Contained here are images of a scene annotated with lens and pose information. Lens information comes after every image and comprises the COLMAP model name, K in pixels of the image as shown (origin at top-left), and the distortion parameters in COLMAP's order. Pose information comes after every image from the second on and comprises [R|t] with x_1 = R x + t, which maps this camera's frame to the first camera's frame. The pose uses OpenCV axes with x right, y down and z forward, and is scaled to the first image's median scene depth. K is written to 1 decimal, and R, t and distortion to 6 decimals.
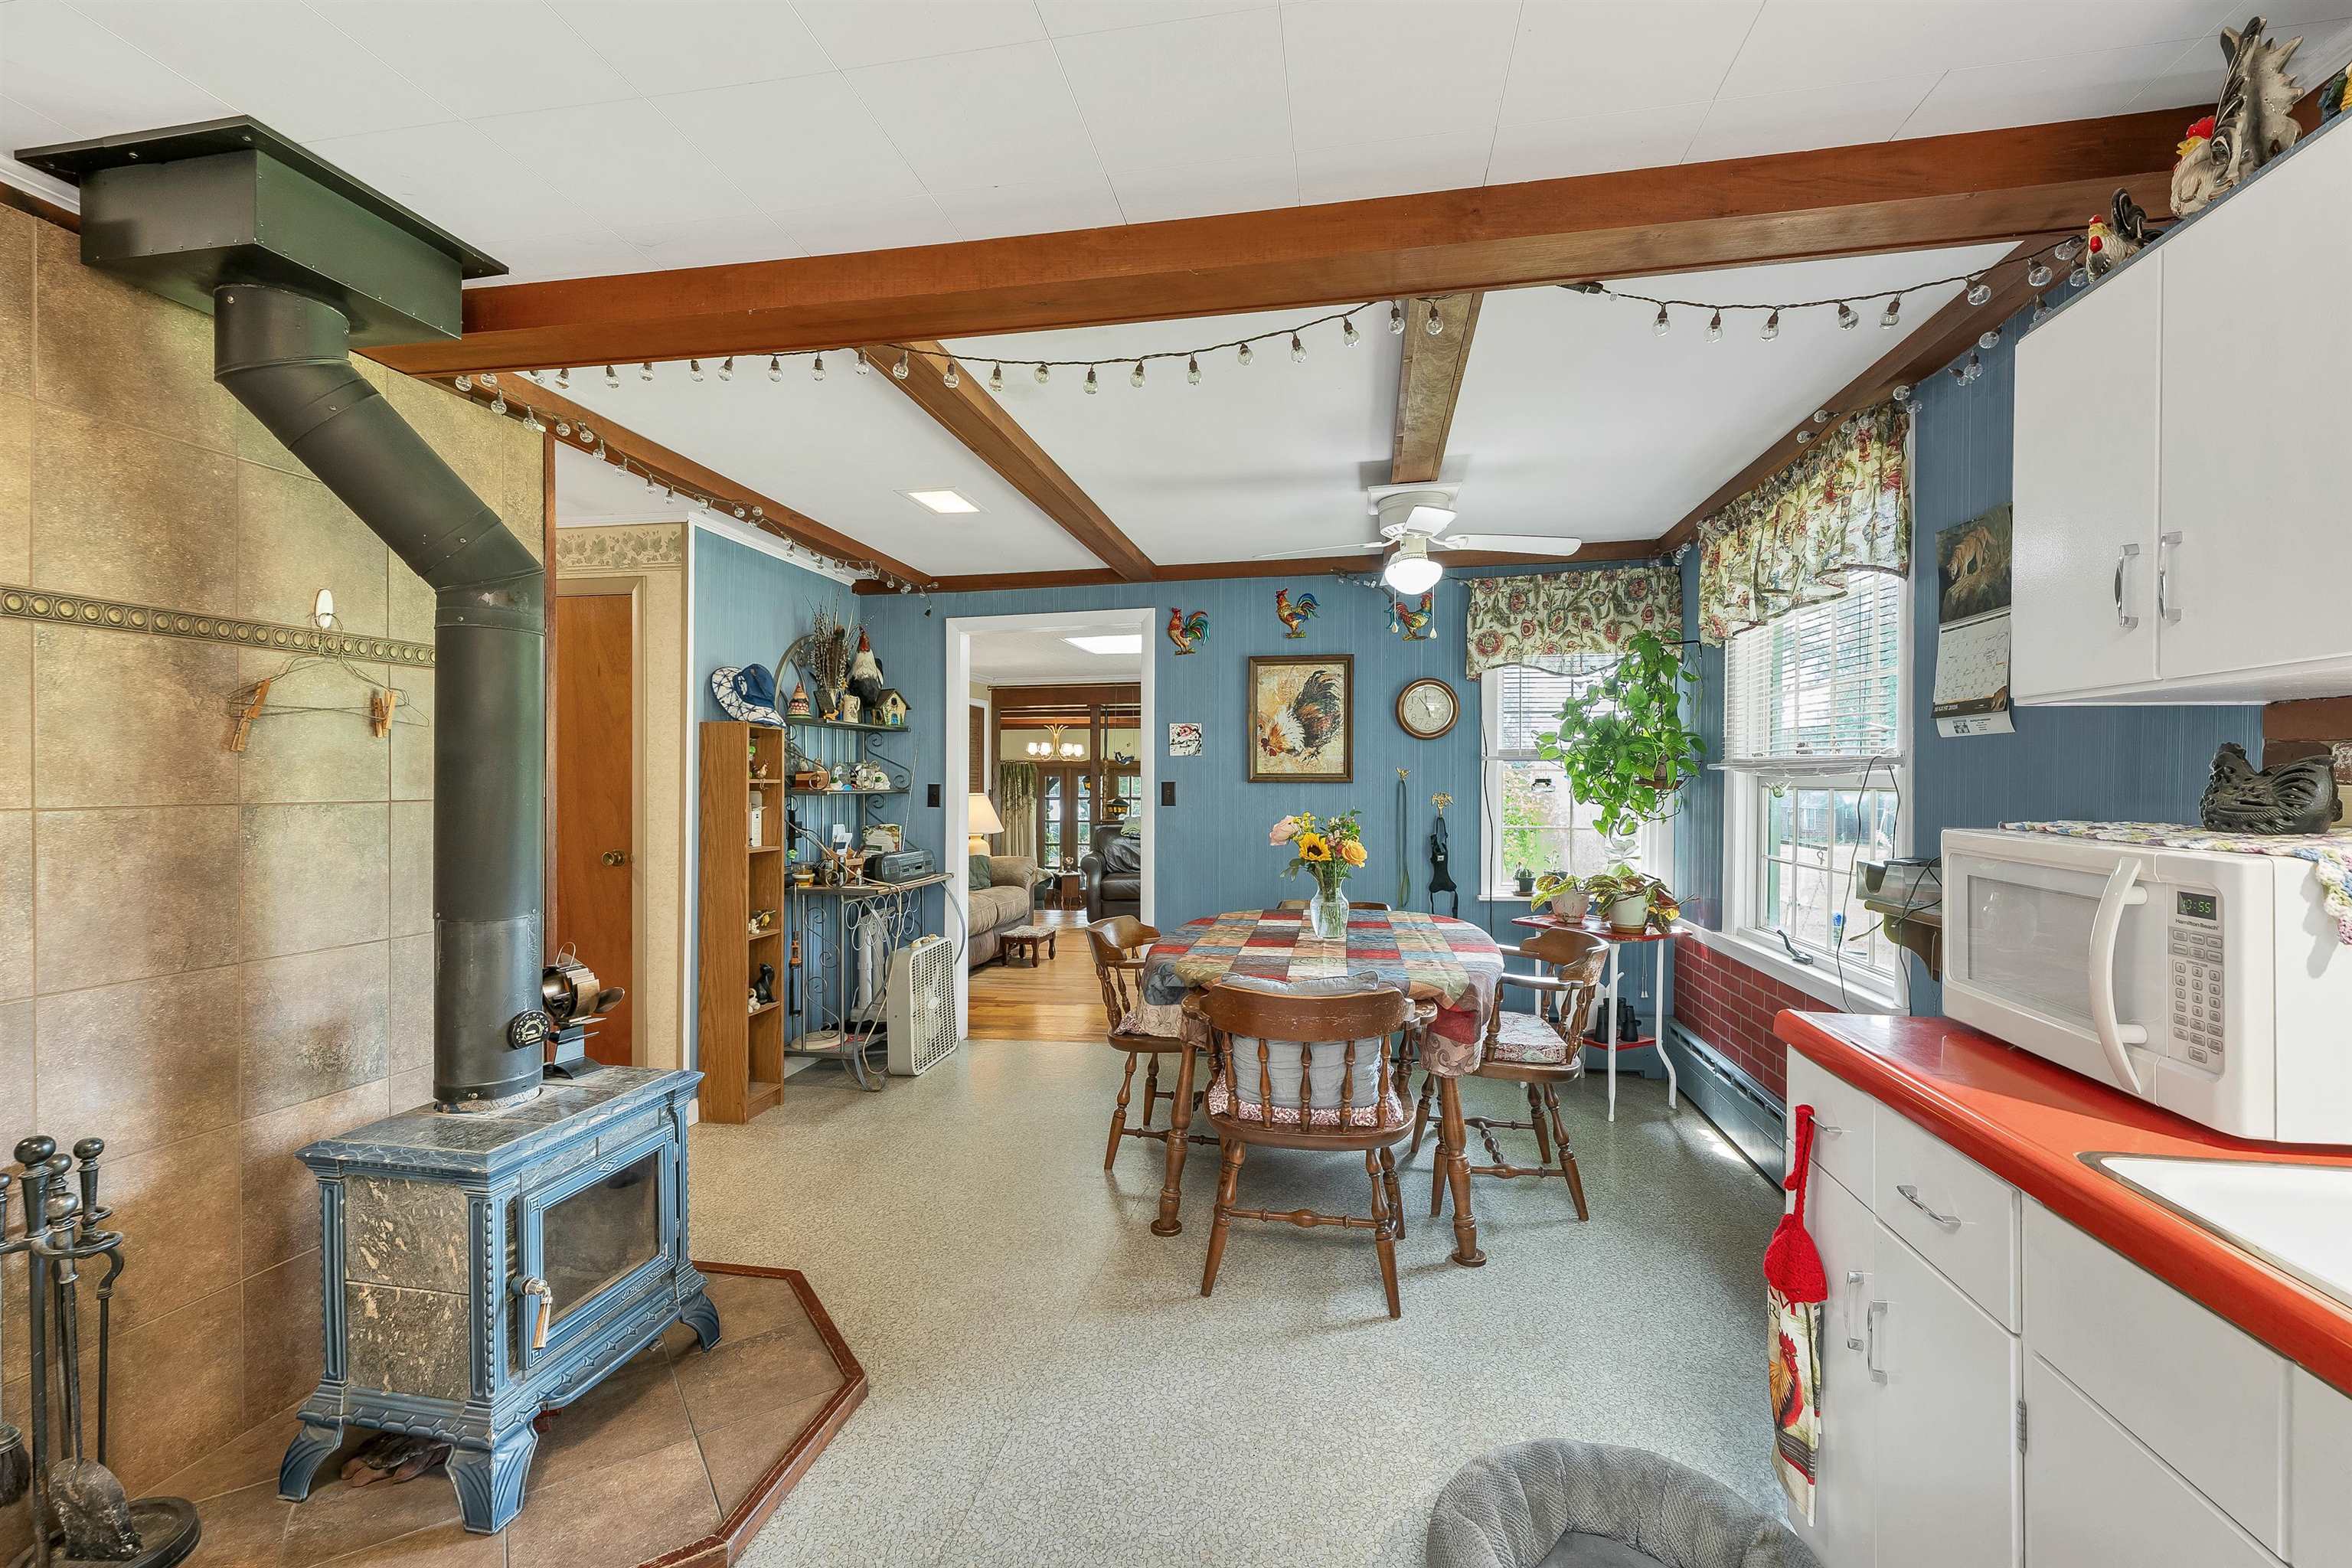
lens RADIAL K [[1009.1, 0, 1153.4], [0, 1009.1, 785.8], [0, 0, 1]] dist [0.000268, 0.001169]
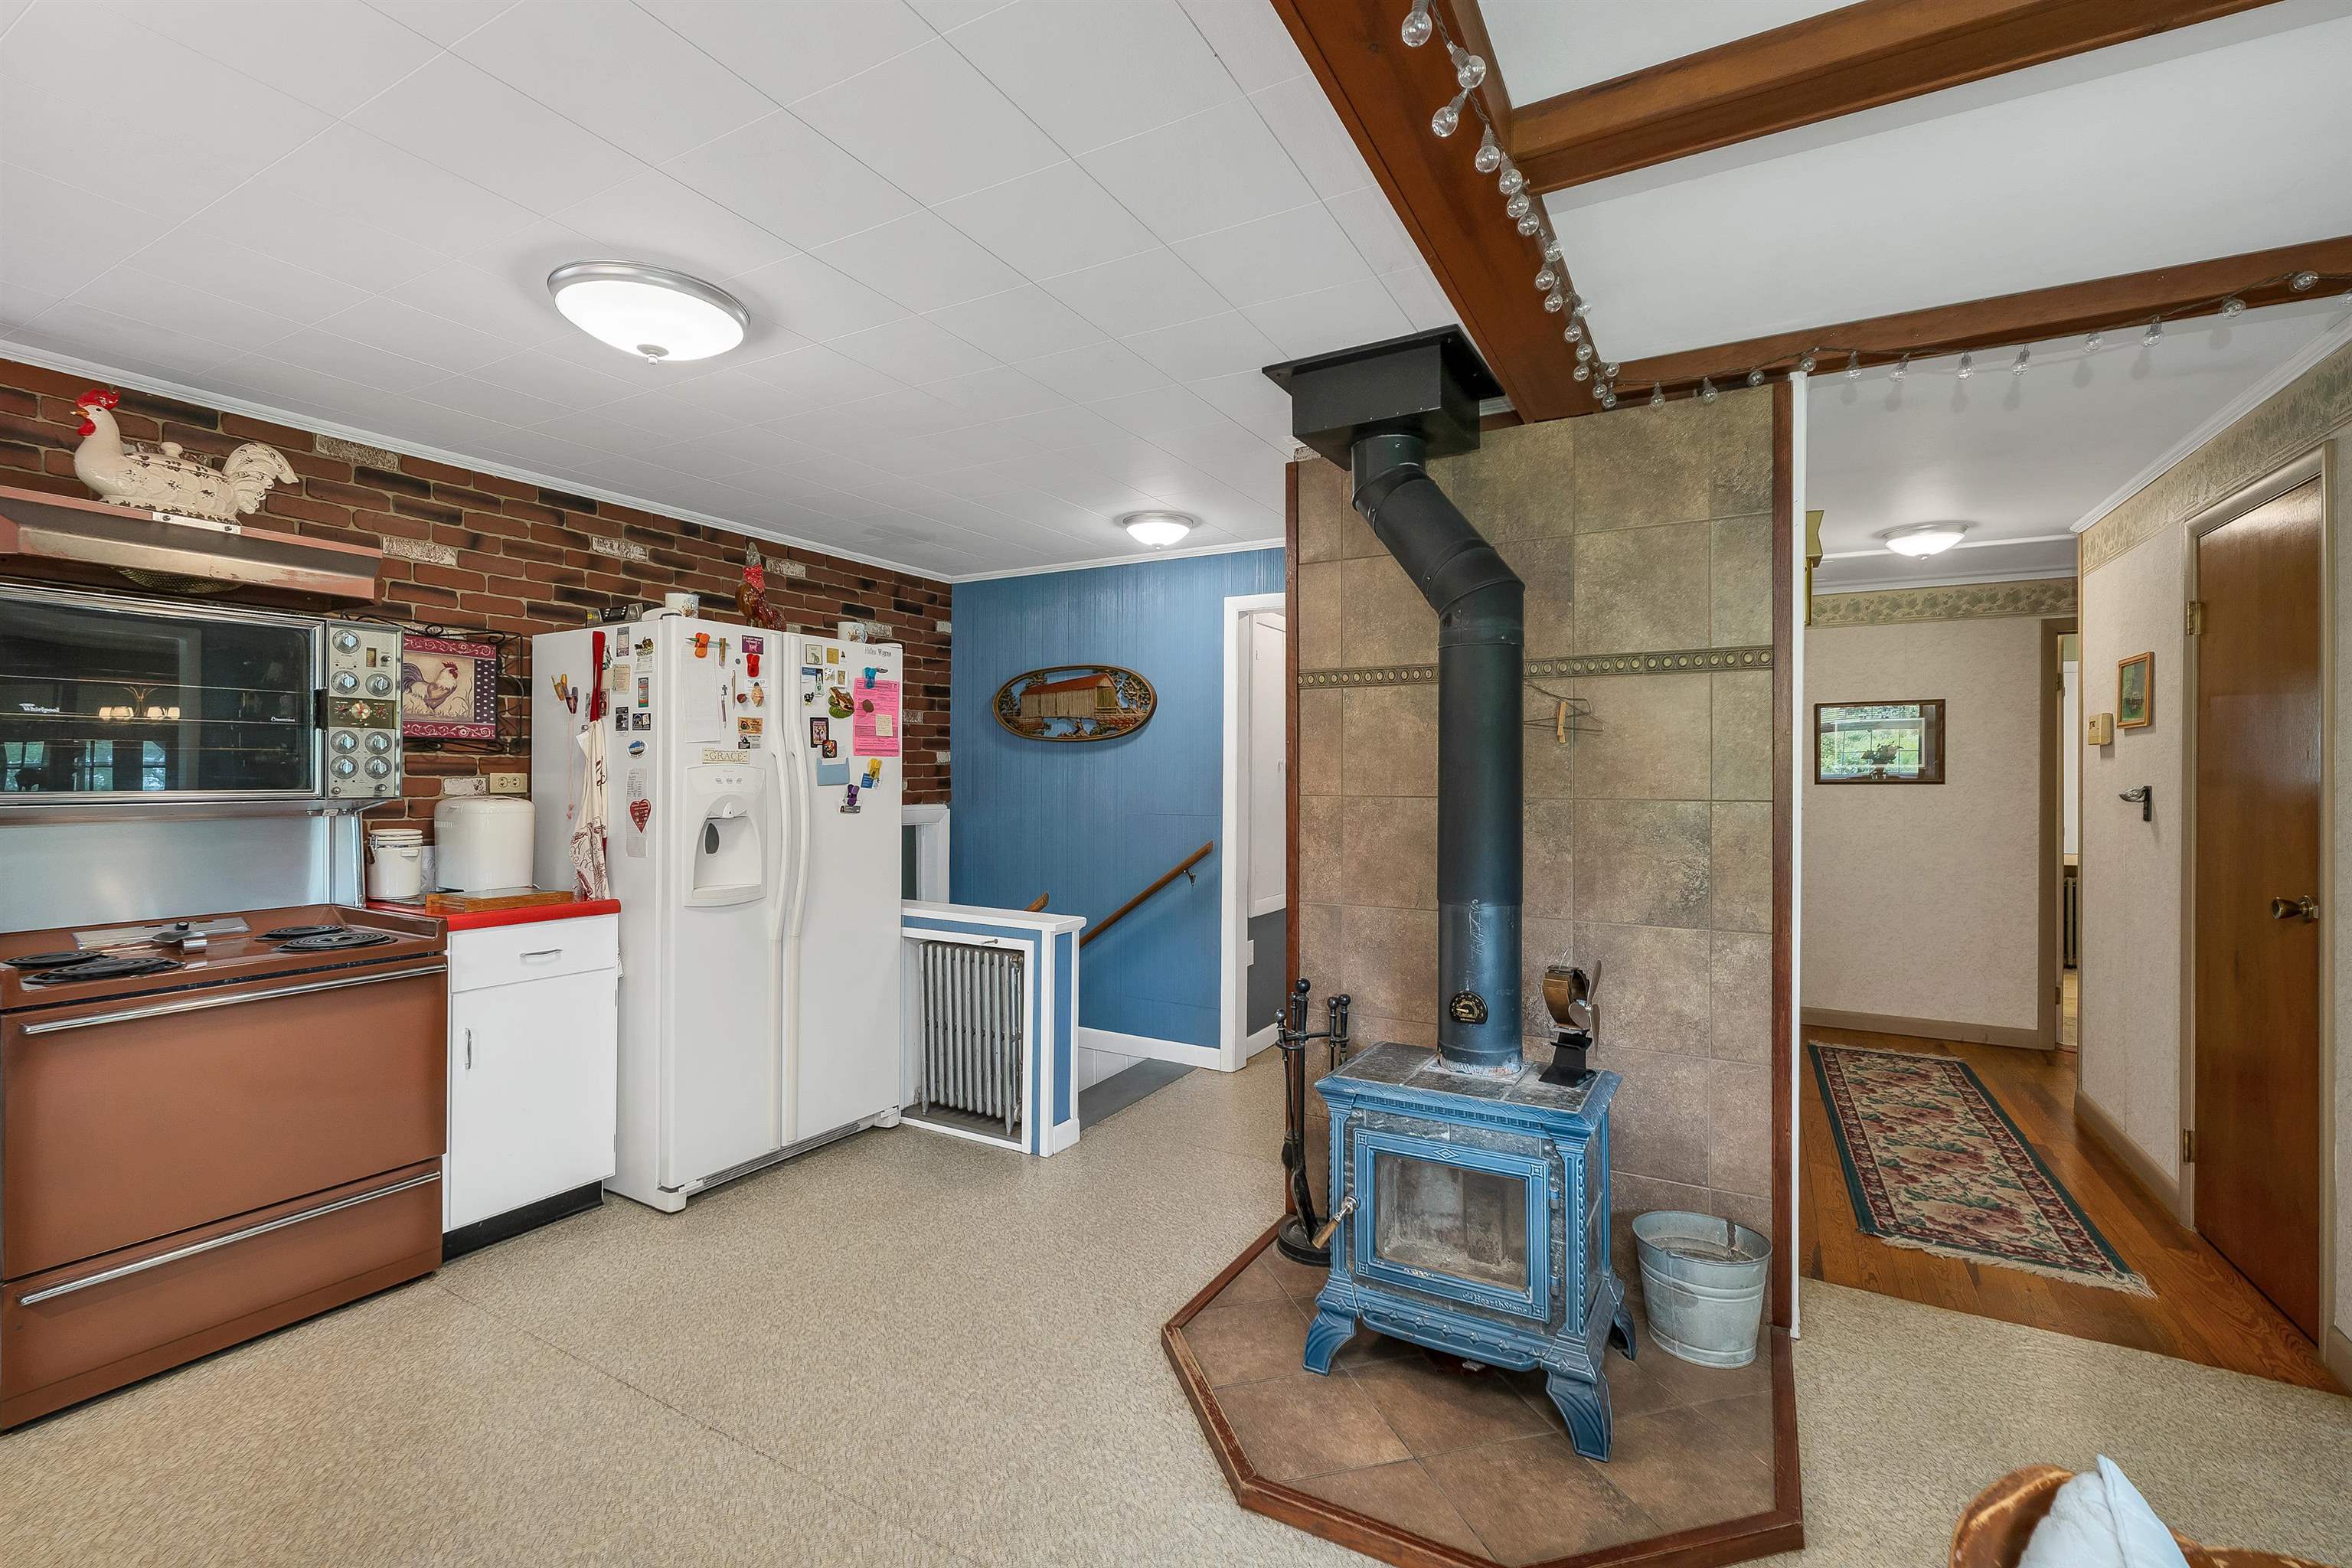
lens RADIAL K [[1009.1, 0, 1165.2], [0, 1009.1, 790.4], [0, 0, 1]] dist [0.000268, 0.001169]
pose [[-0.313756, 0.005527, -0.949487, 0.568566], [-0.008121, 0.999931, 0.008504, 0.000887], [0.949469, 0.010379, -0.313690, 1.138822]]
